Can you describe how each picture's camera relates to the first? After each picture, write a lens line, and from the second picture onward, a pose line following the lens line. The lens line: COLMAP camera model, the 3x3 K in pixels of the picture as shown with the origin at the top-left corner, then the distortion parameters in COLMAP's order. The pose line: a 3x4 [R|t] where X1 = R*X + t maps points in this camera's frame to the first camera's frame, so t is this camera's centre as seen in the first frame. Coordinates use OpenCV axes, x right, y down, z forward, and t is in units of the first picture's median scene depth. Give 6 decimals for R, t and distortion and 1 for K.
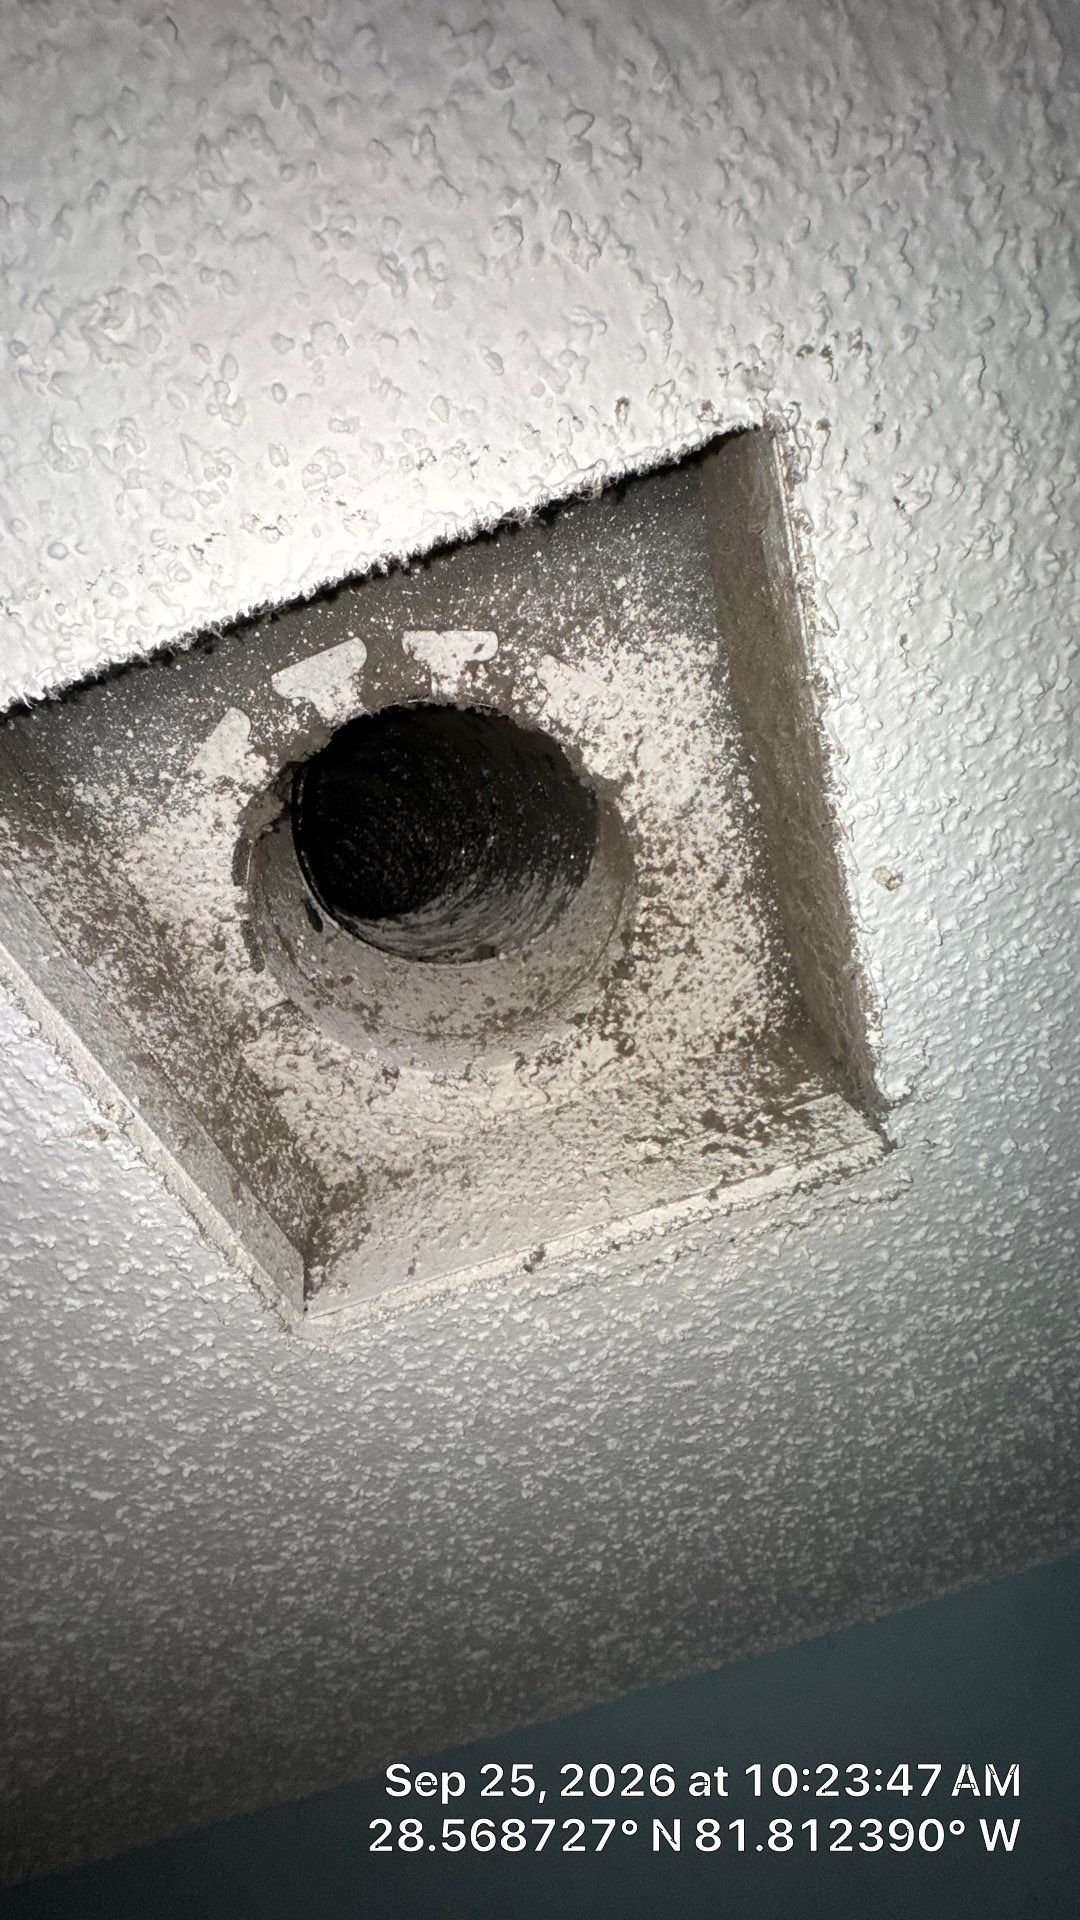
lens RADIAL K [[783.9, 0, 531.7], [0, 783.9, 960.0], [0, 0, 1]] dist [0.000521, 0.000069]
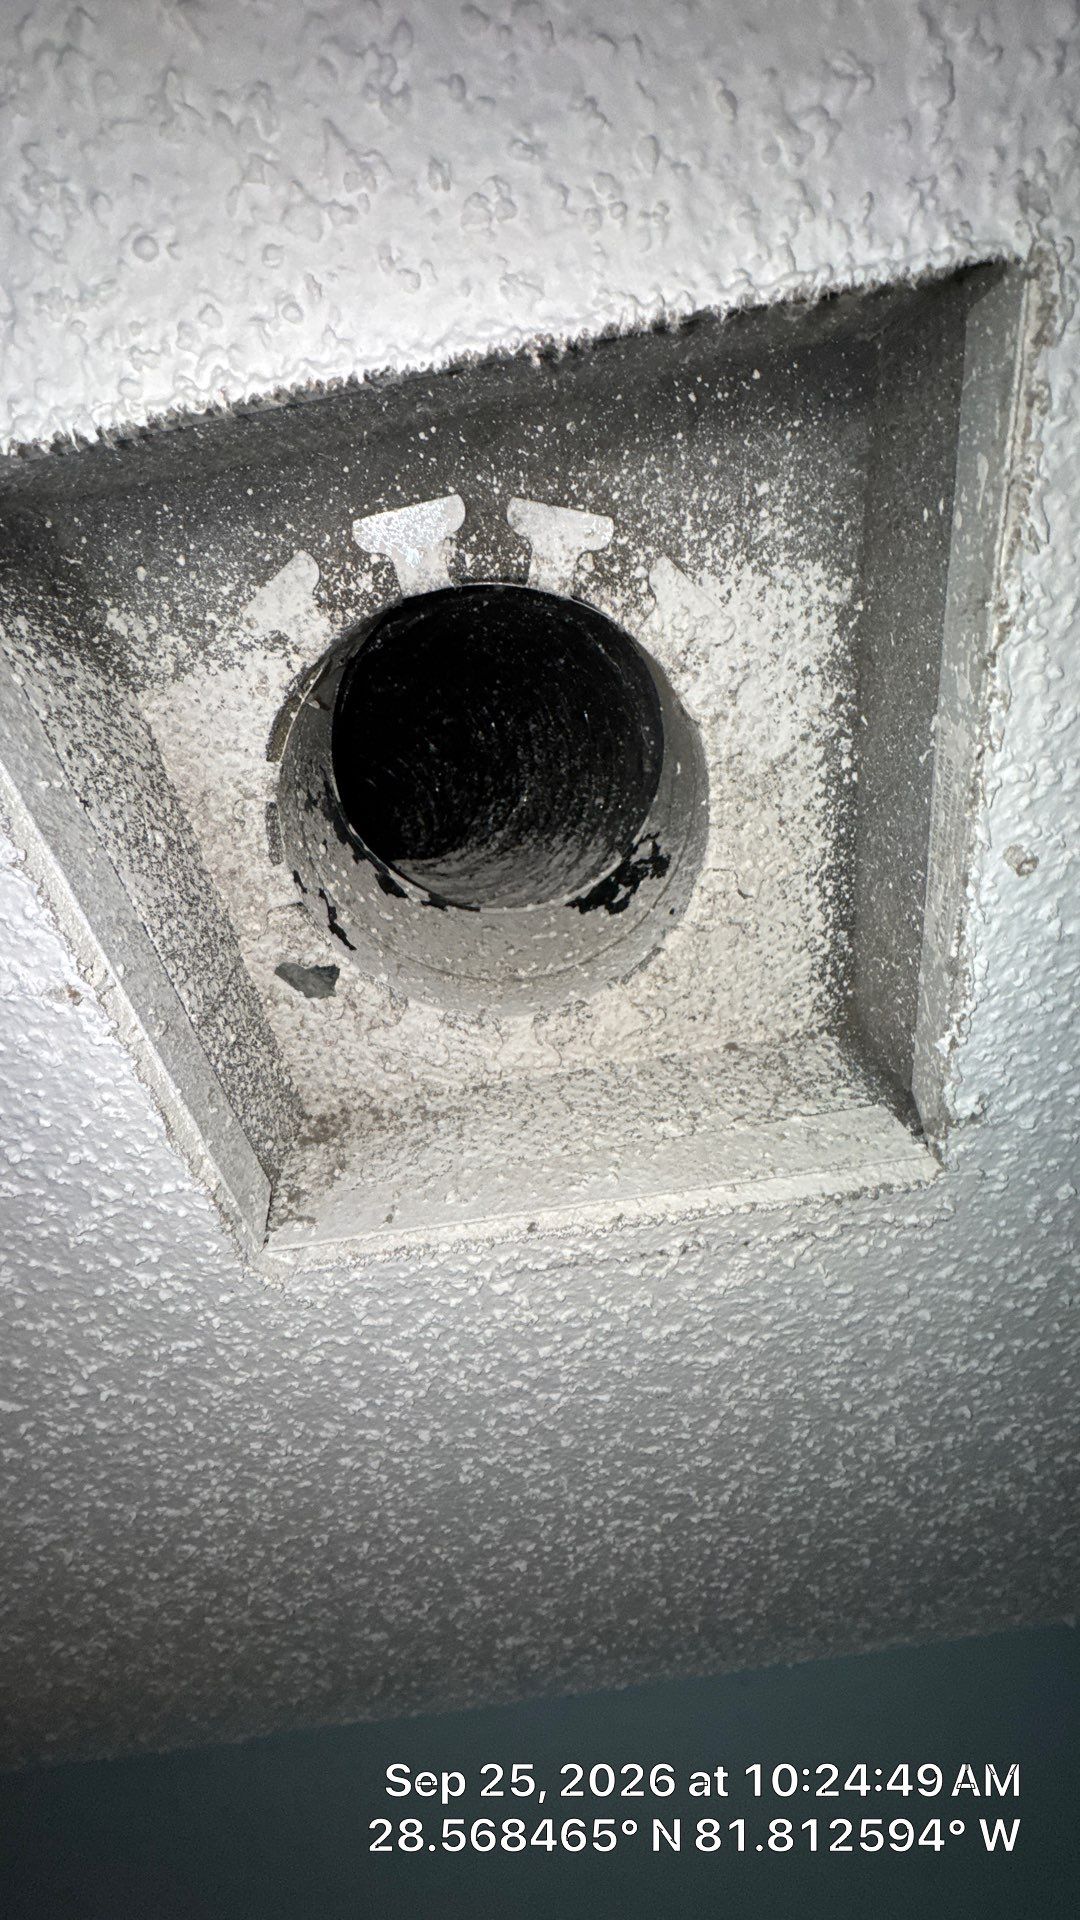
lens RADIAL K [[783.9, 0, 531.7], [0, 783.9, 960.0], [0, 0, 1]] dist [0.000521, 0.000069]
pose [[0.985086, 0.171402, 0.015069, -0.056084], [-0.171576, 0.985108, 0.011119, 0.065508], [-0.012939, -0.013539, 0.999825, 0.099726]]
